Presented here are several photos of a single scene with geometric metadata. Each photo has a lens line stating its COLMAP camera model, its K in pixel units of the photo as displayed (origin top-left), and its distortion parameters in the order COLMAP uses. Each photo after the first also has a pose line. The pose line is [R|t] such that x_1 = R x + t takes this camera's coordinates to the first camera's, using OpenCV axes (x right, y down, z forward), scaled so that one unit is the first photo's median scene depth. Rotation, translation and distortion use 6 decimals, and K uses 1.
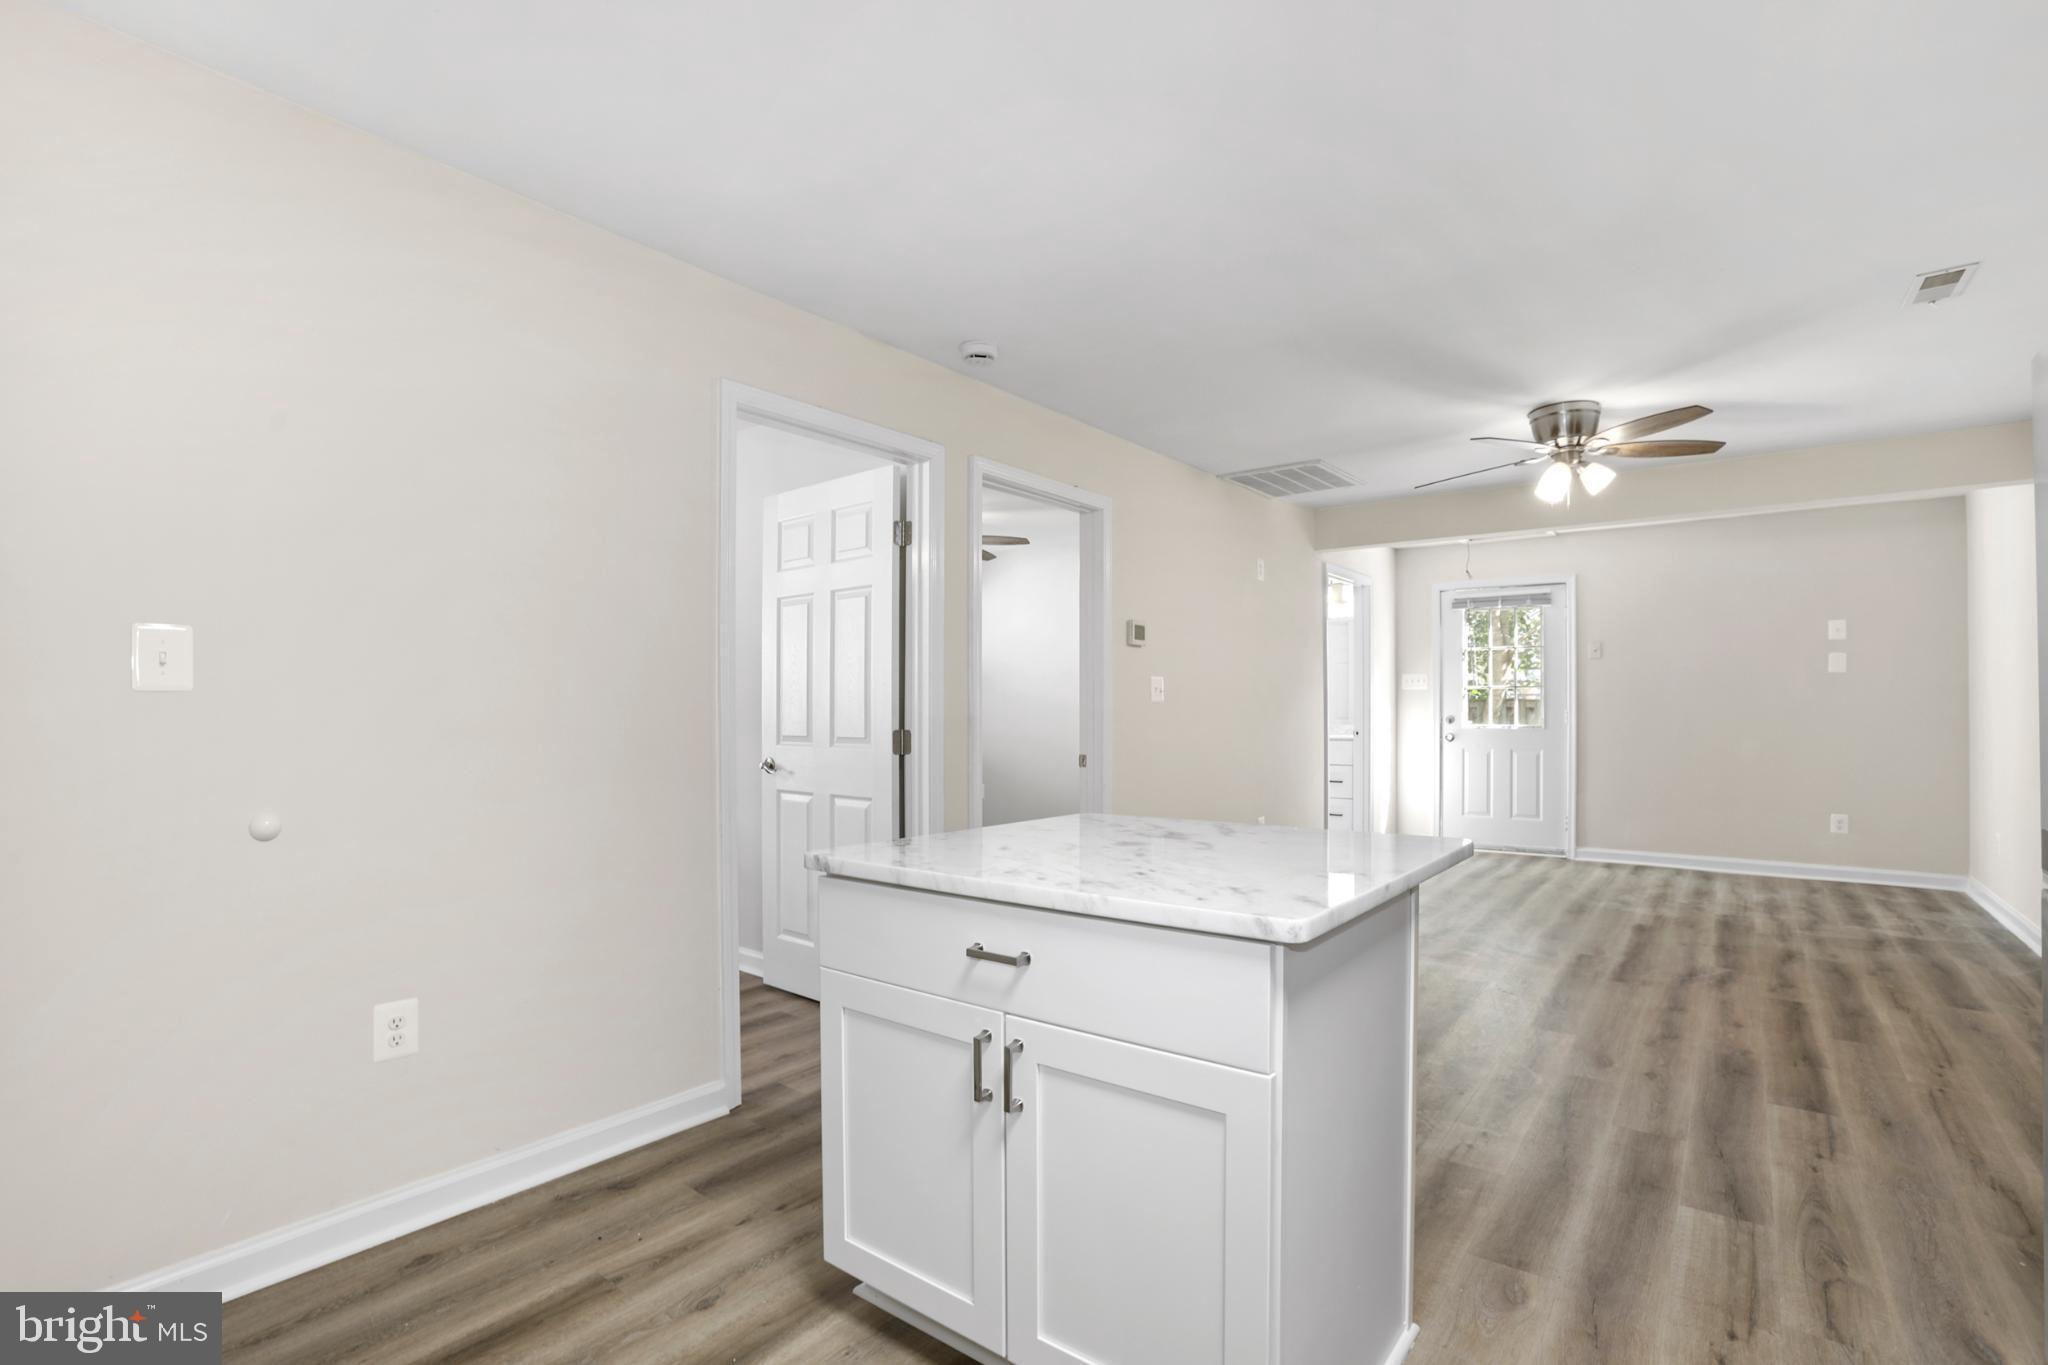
lens RADIAL K [[944.1, 0, 1024.0], [0, 944.1, 704.4], [0, 0, 1]] dist [-0.075289, 0.026858]
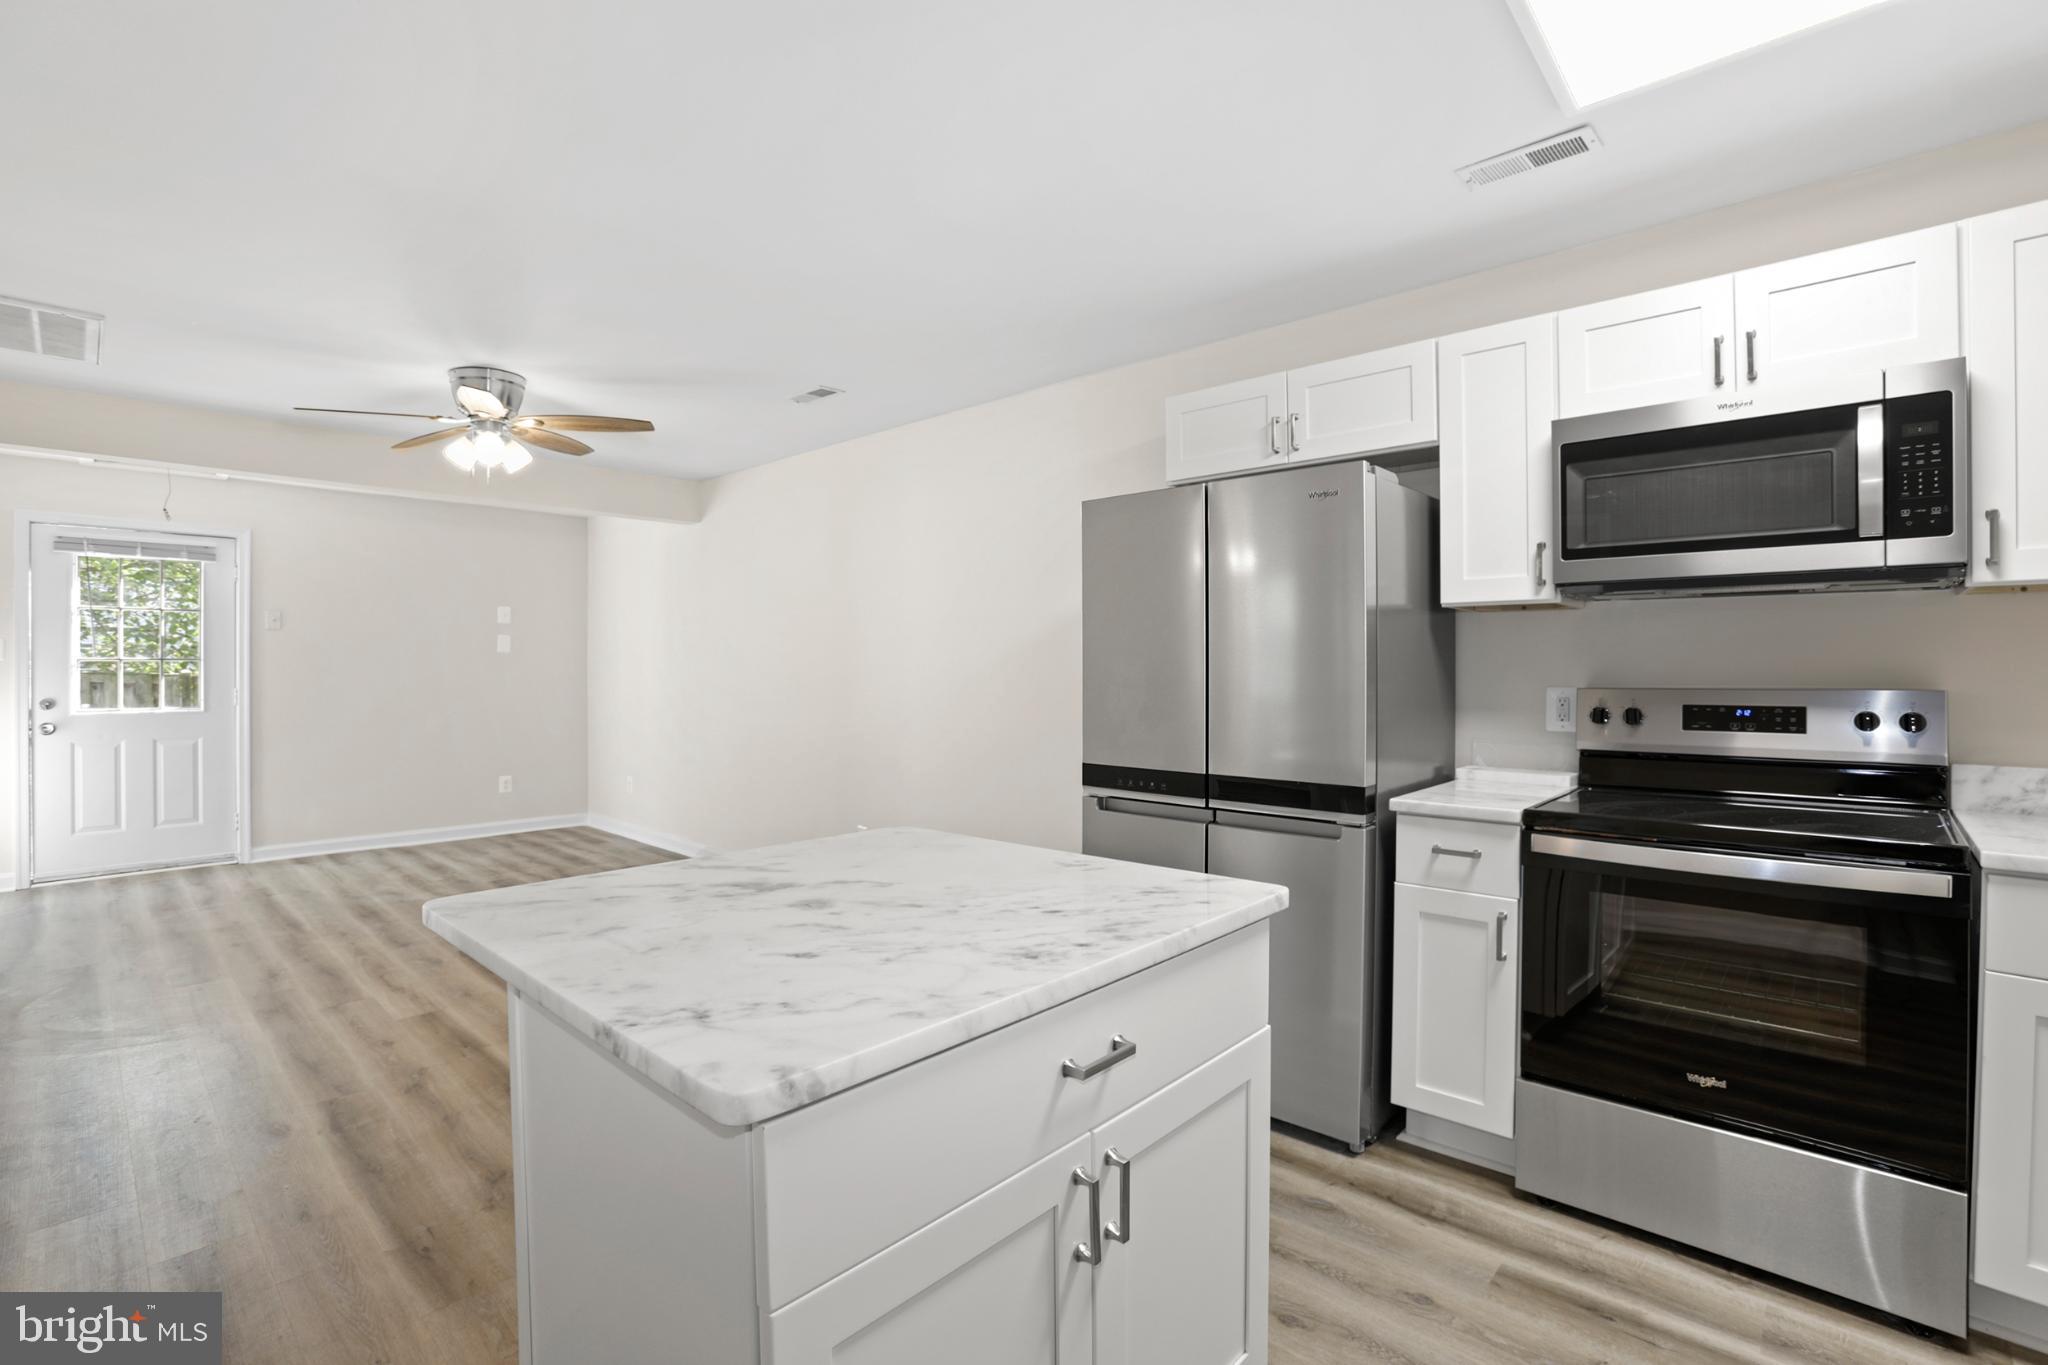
lens RADIAL K [[930.0, 0, 1015.7], [0, 930.0, 673.1], [0, 0, 1]] dist [-0.073113, 0.026330]
pose [[0.086598, -0.001676, 0.996242, -0.222013], [-0.000895, 0.999998, 0.001760, -0.013267], [-0.996243, -0.001044, 0.086596, 0.289633]]
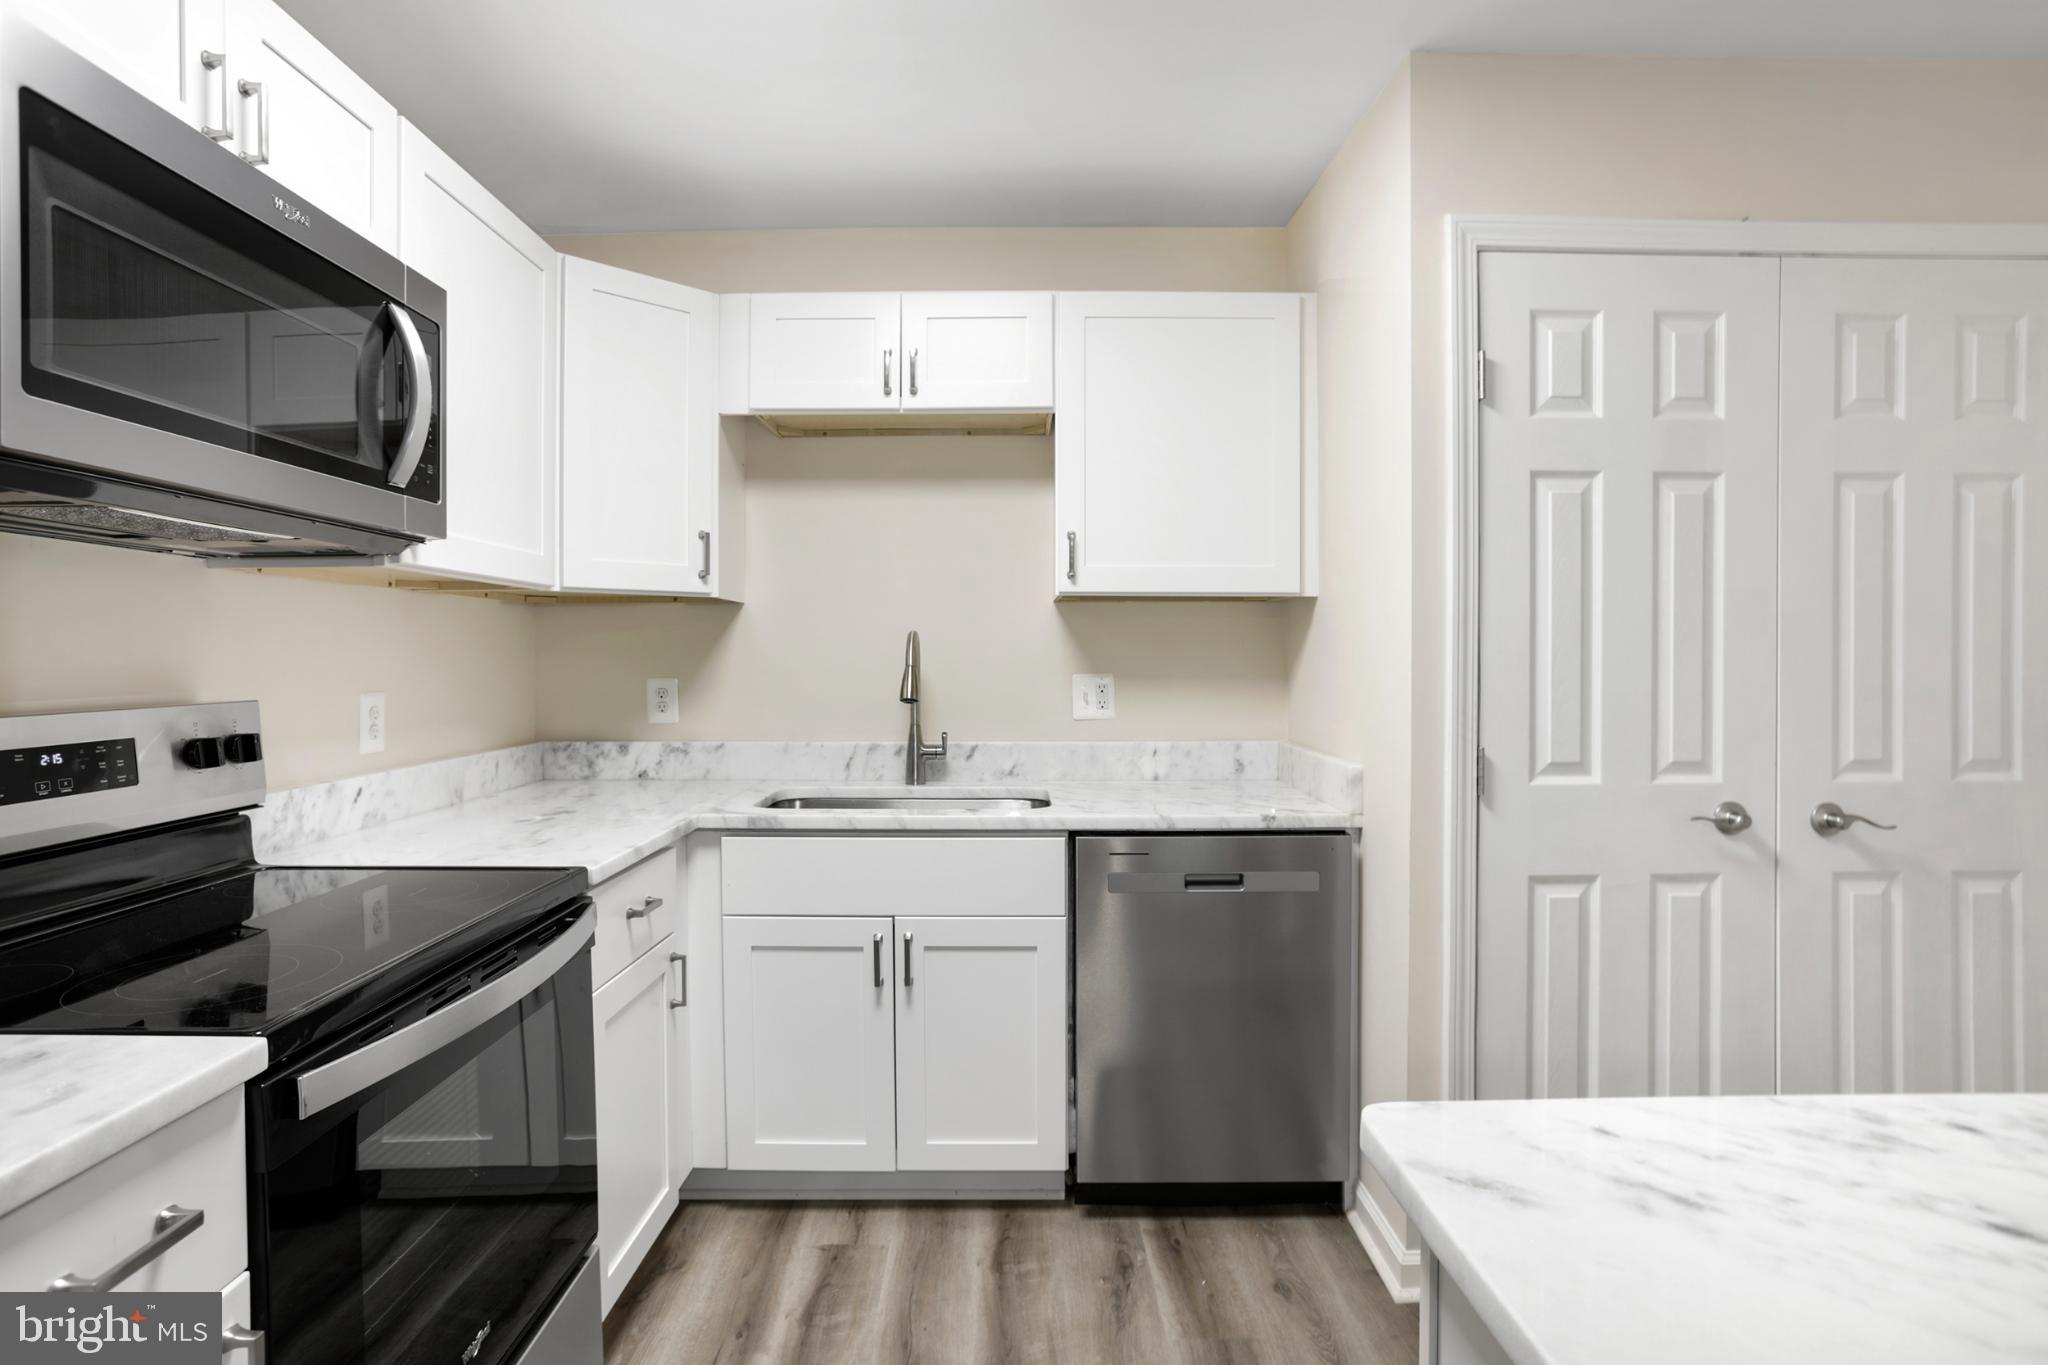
lens RADIAL K [[1062.6, 0, 1027.1], [0, 1062.6, 669.5], [0, 0, 1]] dist [-0.088918, 0.052248]
pose [[-0.777688, 0.011809, -0.628540, 0.207261], [0.007413, 0.999926, 0.009616, -0.016424], [0.628607, 0.002819, -0.777718, 0.322951]]
